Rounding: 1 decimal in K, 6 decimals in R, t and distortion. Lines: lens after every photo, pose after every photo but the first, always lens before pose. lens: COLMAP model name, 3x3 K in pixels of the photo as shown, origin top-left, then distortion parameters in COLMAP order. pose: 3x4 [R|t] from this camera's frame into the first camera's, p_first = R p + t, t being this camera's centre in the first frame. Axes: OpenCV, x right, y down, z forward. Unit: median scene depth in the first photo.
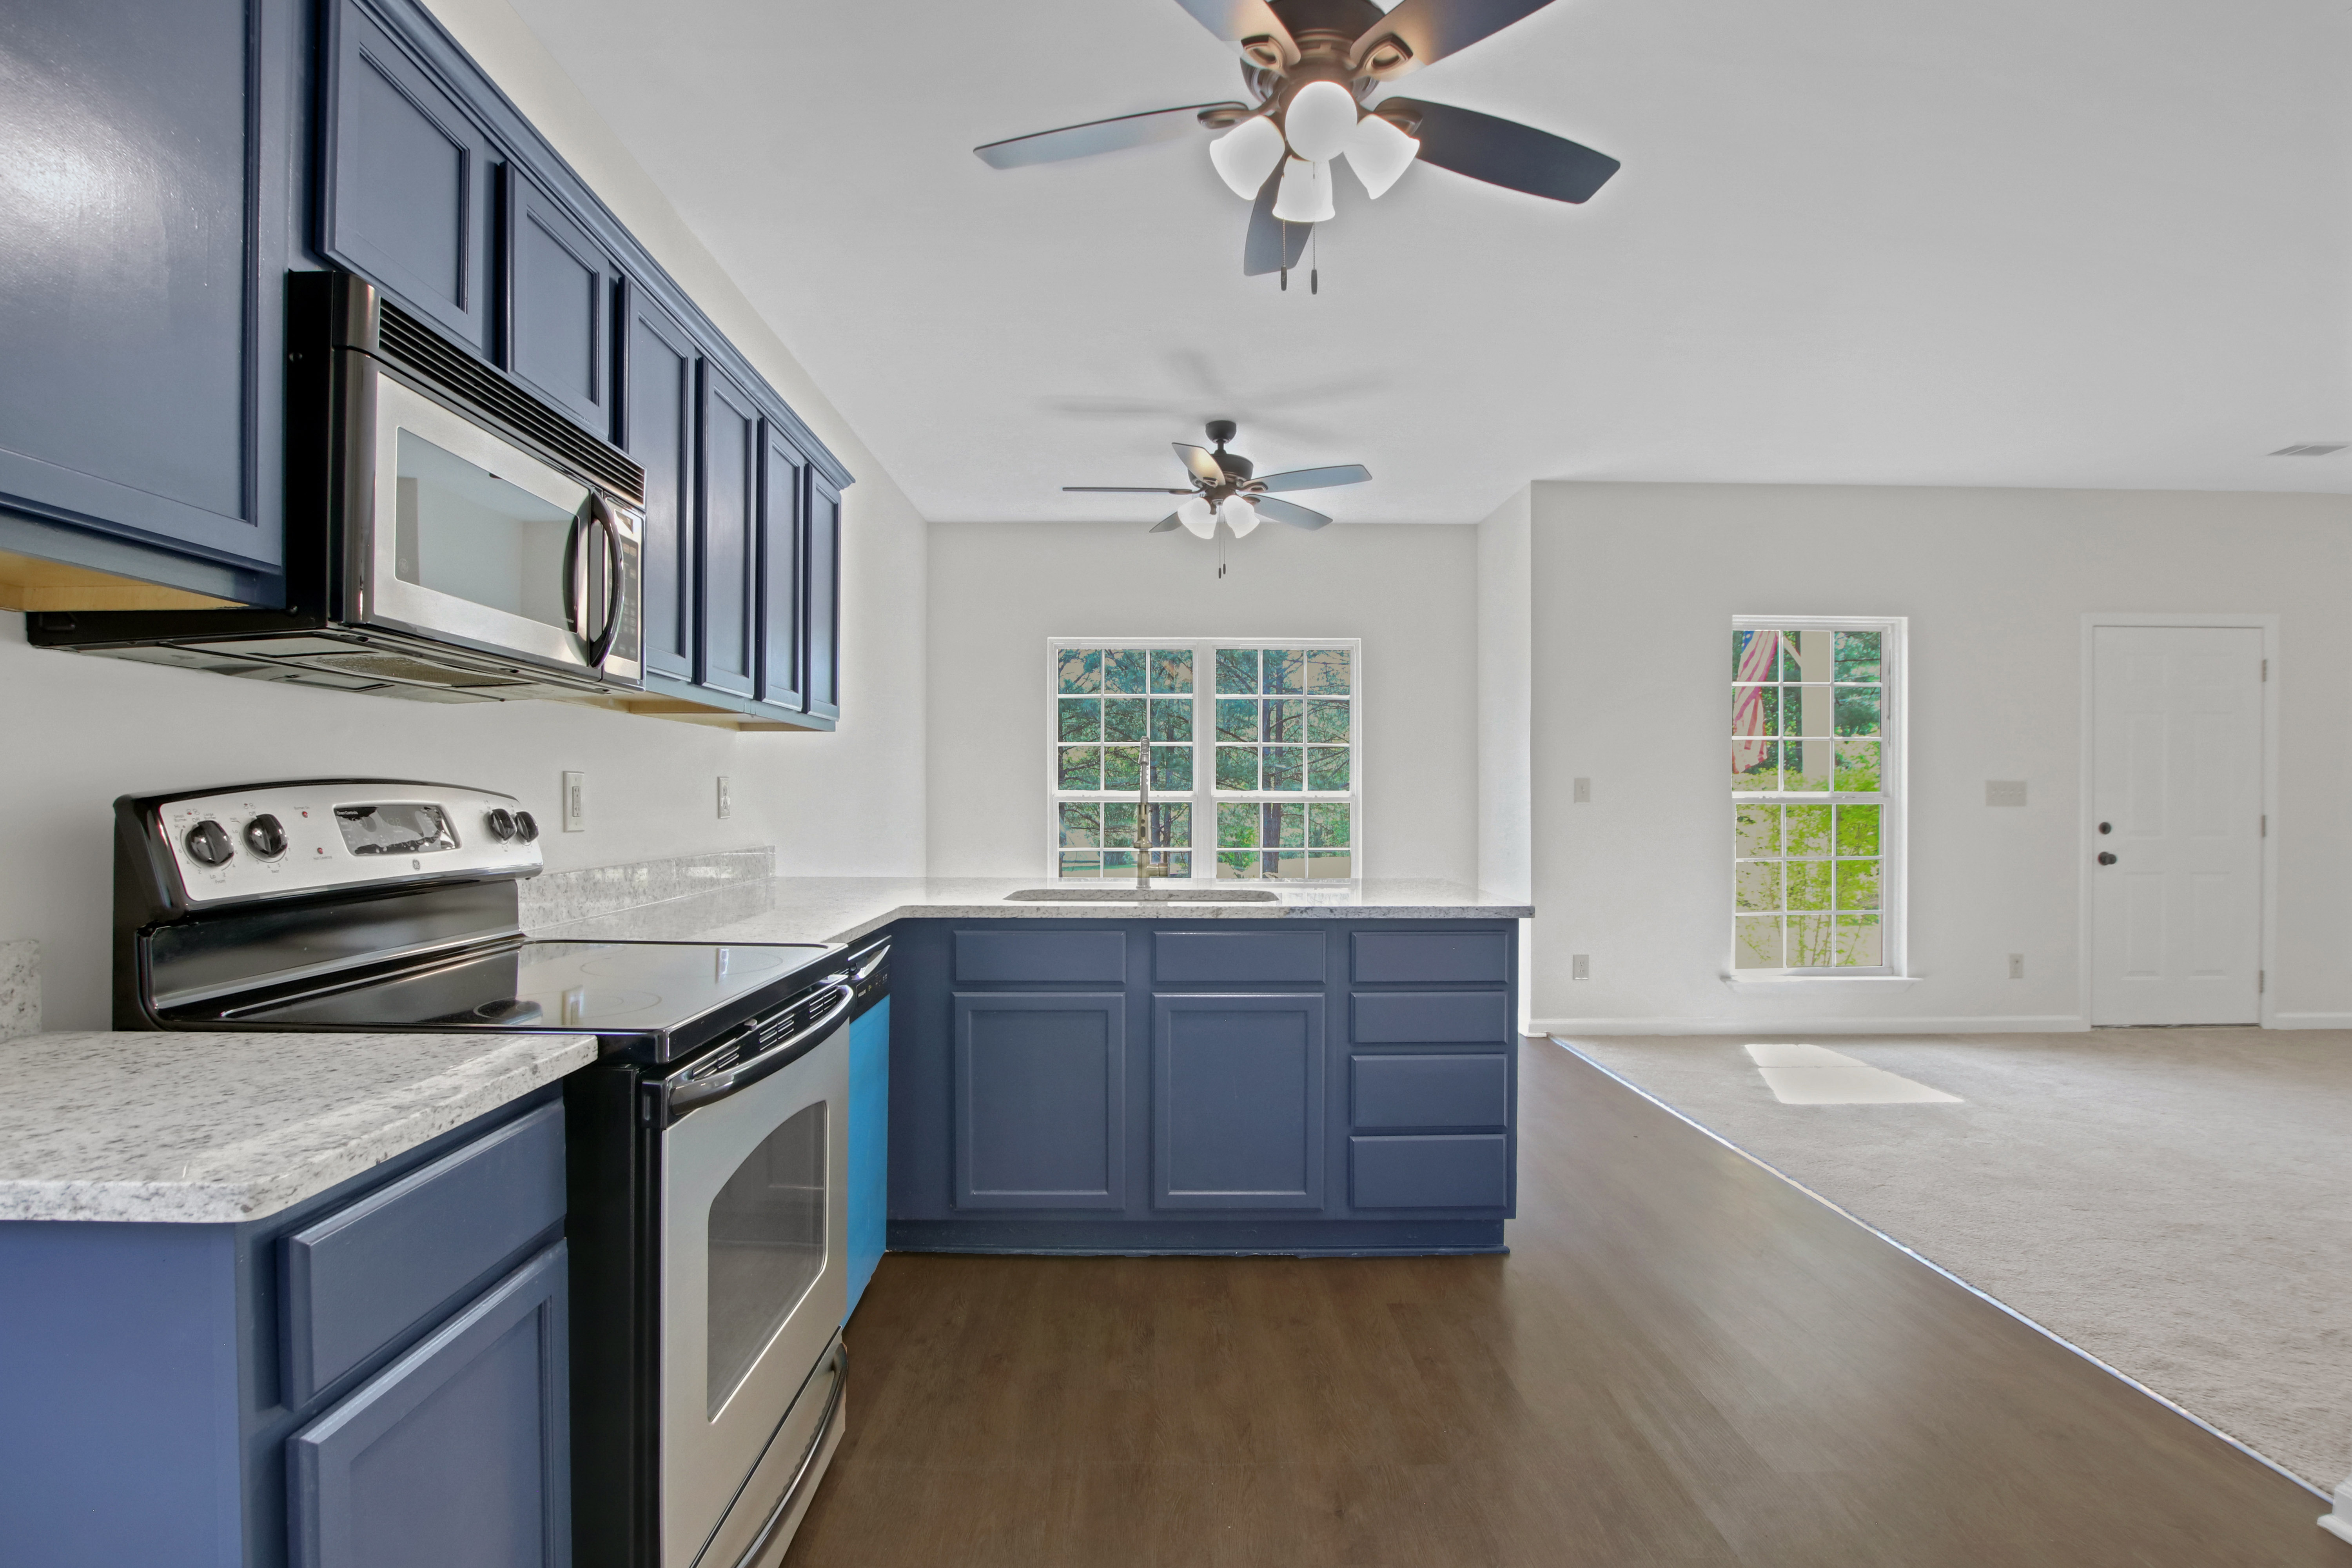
lens RADIAL K [[1166.3, 0, 1156.8], [0, 1166.3, 800.3], [0, 0, 1]] dist [-0.029432, 0.000033]
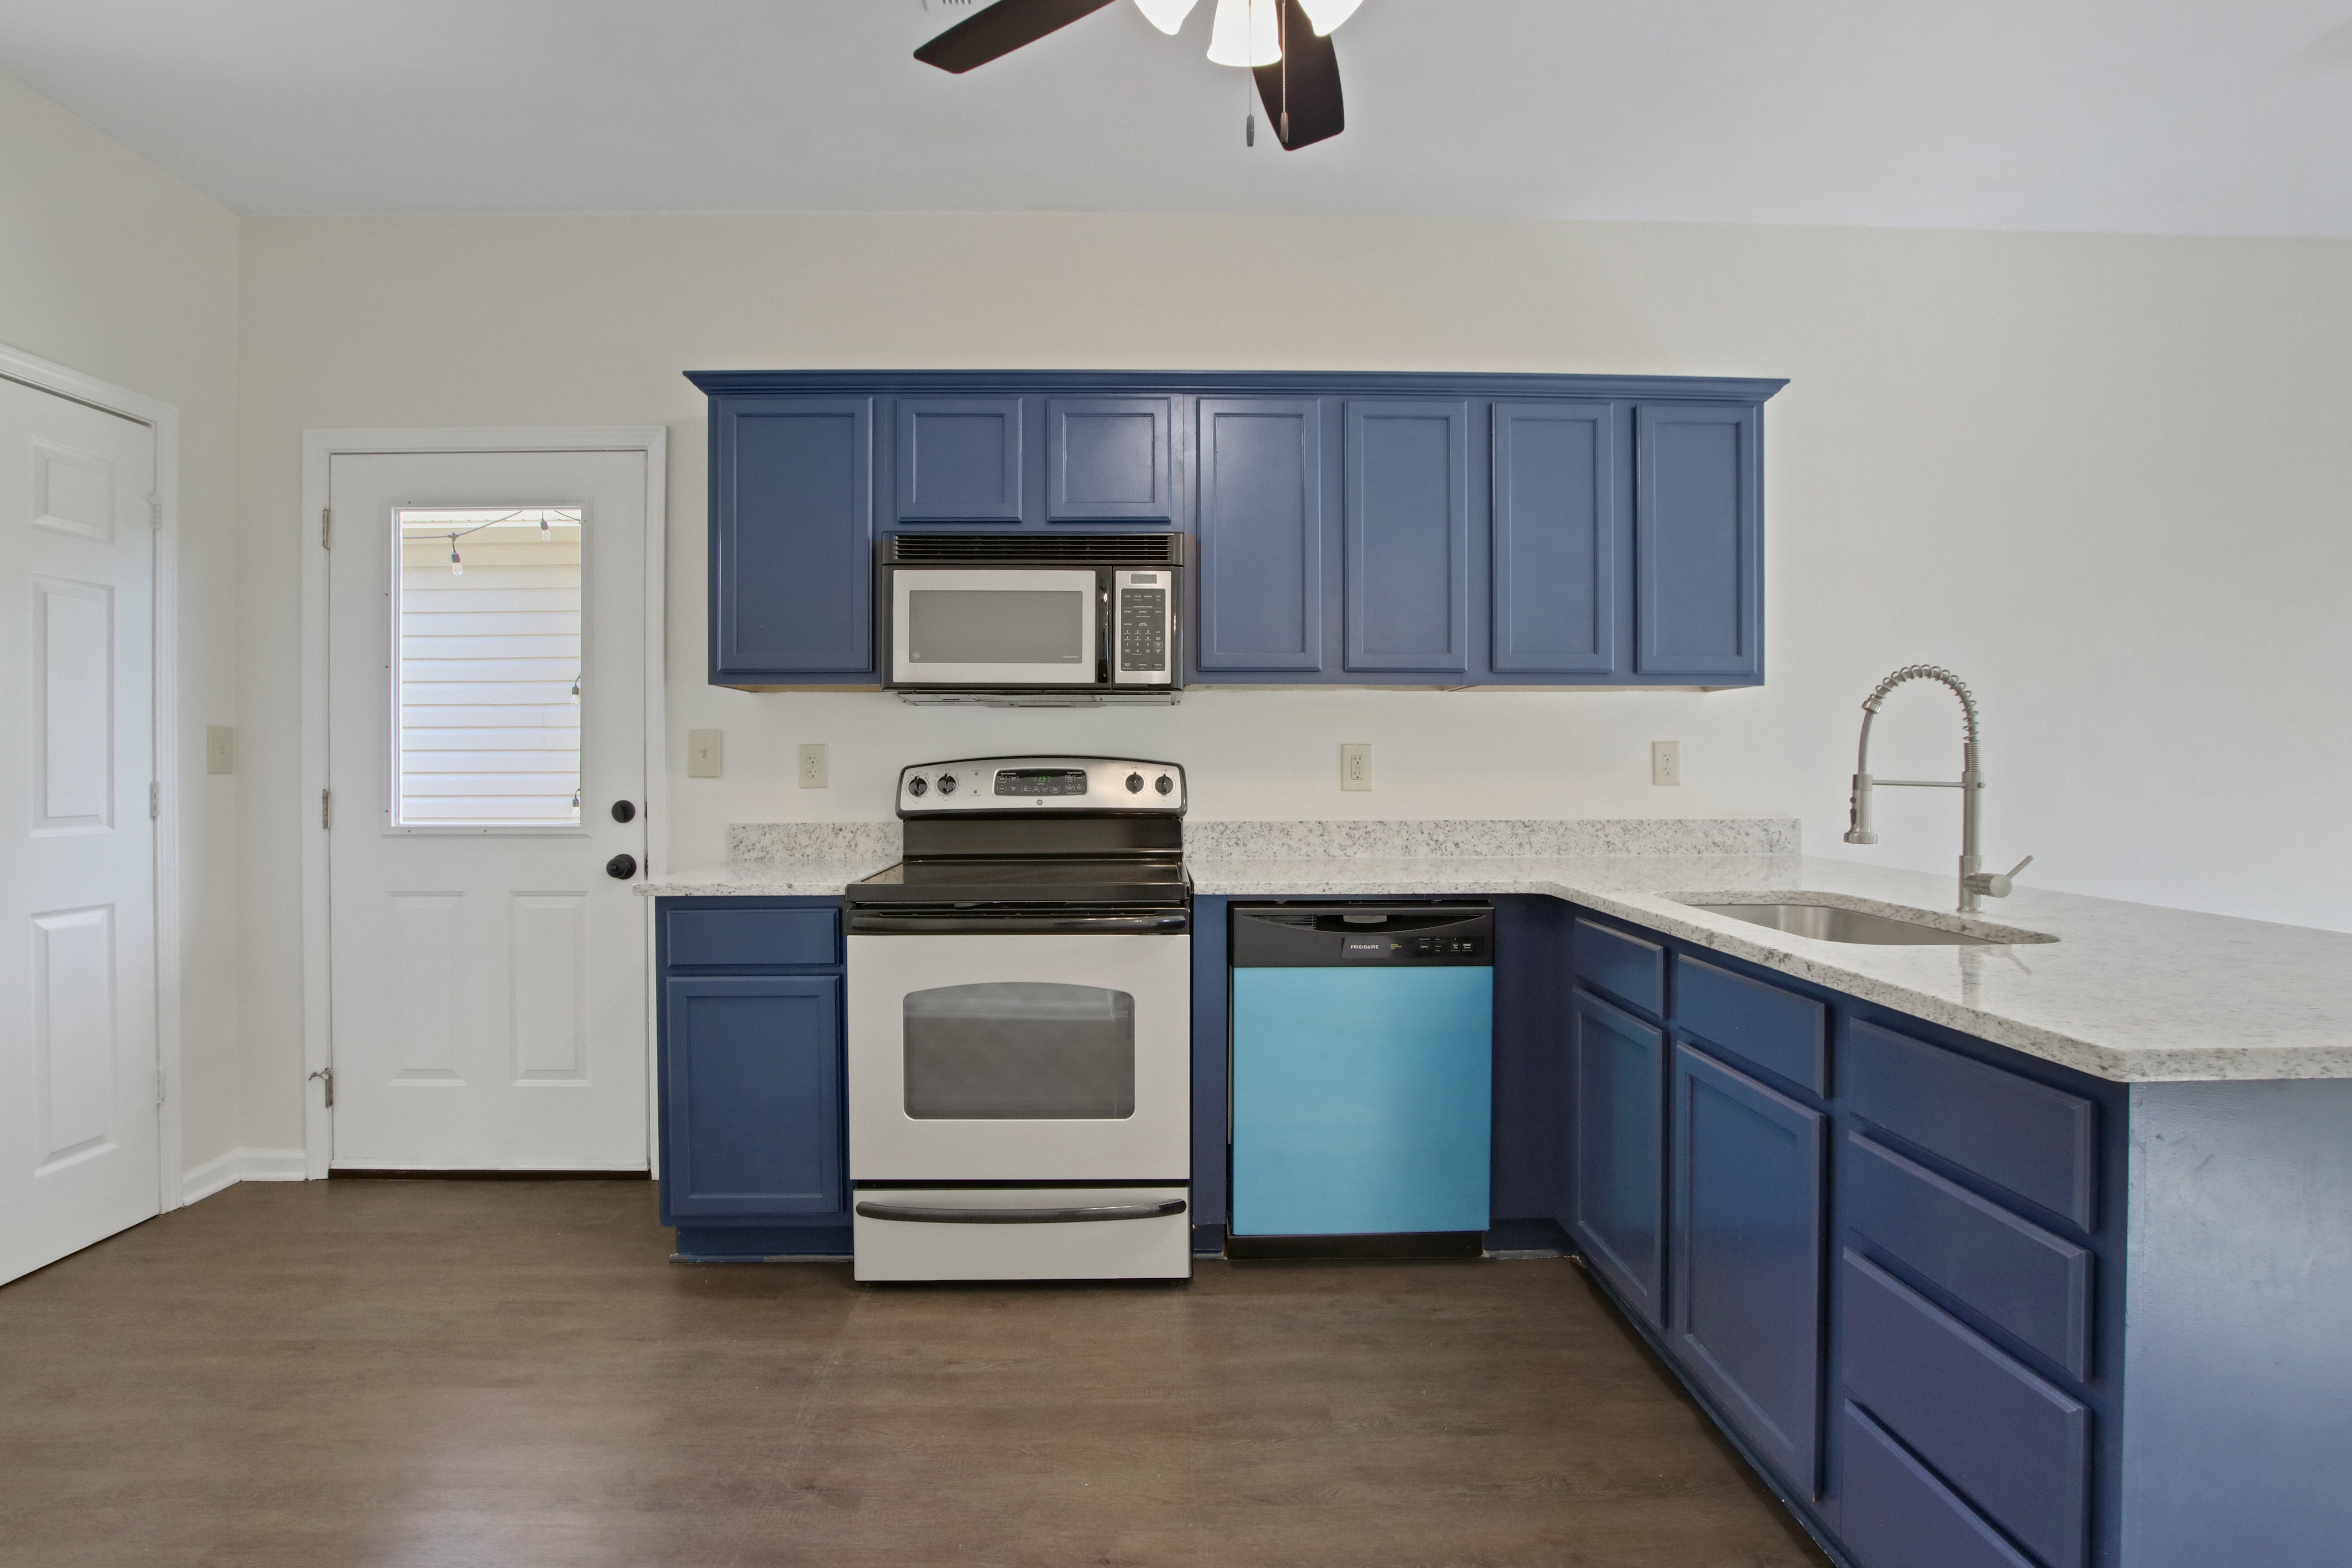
lens RADIAL K [[1167.0, 0, 1172.7], [0, 1167.0, 765.1], [0, 0, 1]] dist [-0.029803, 0.000362]
pose [[0.006324, -0.001648, -0.999979, 0.415290], [-0.001396, 0.999998, -0.001657, -0.000302], [0.999979, 0.001406, 0.006322, 0.411273]]
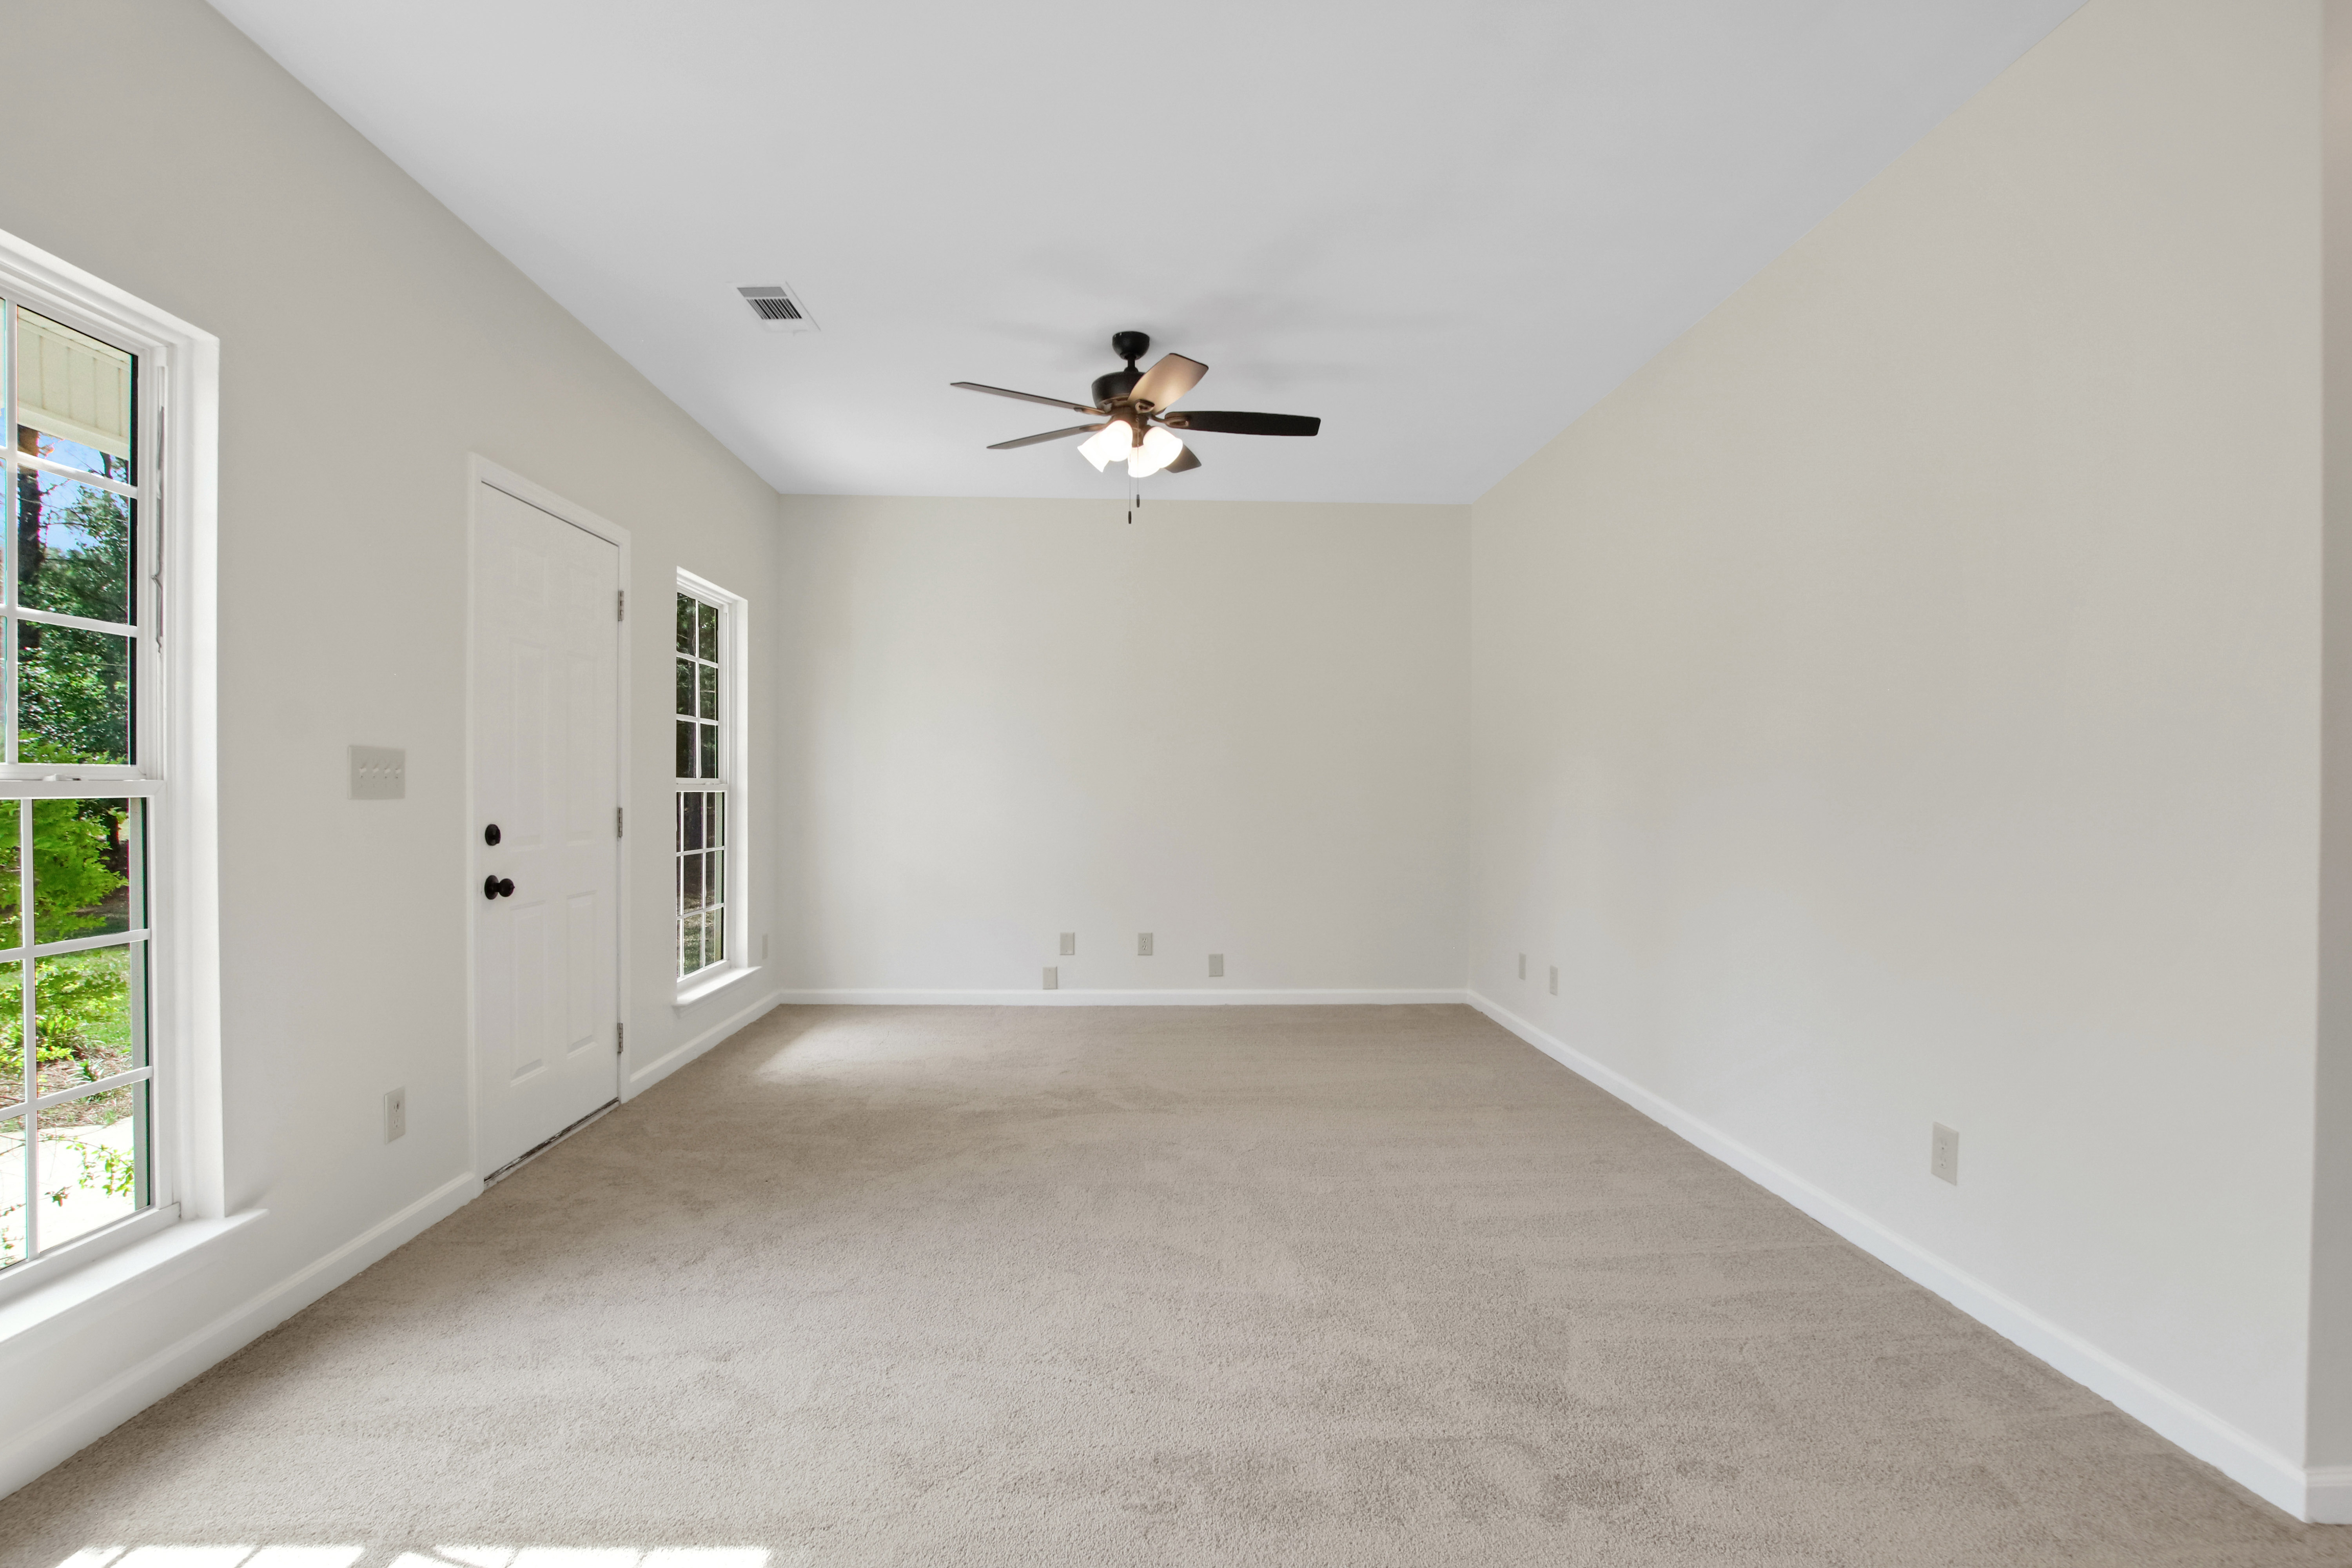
lens RADIAL K [[1159.3, 0, 1166.3], [0, 1159.3, 792.9], [0, 0, 1]] dist [-0.039996, 0.009181]
pose [[-0.016248, -0.010213, 0.999816, 0.286226], [0.003158, 0.999942, 0.010266, -0.002036], [-0.999863, 0.003324, -0.016215, 0.783111]]
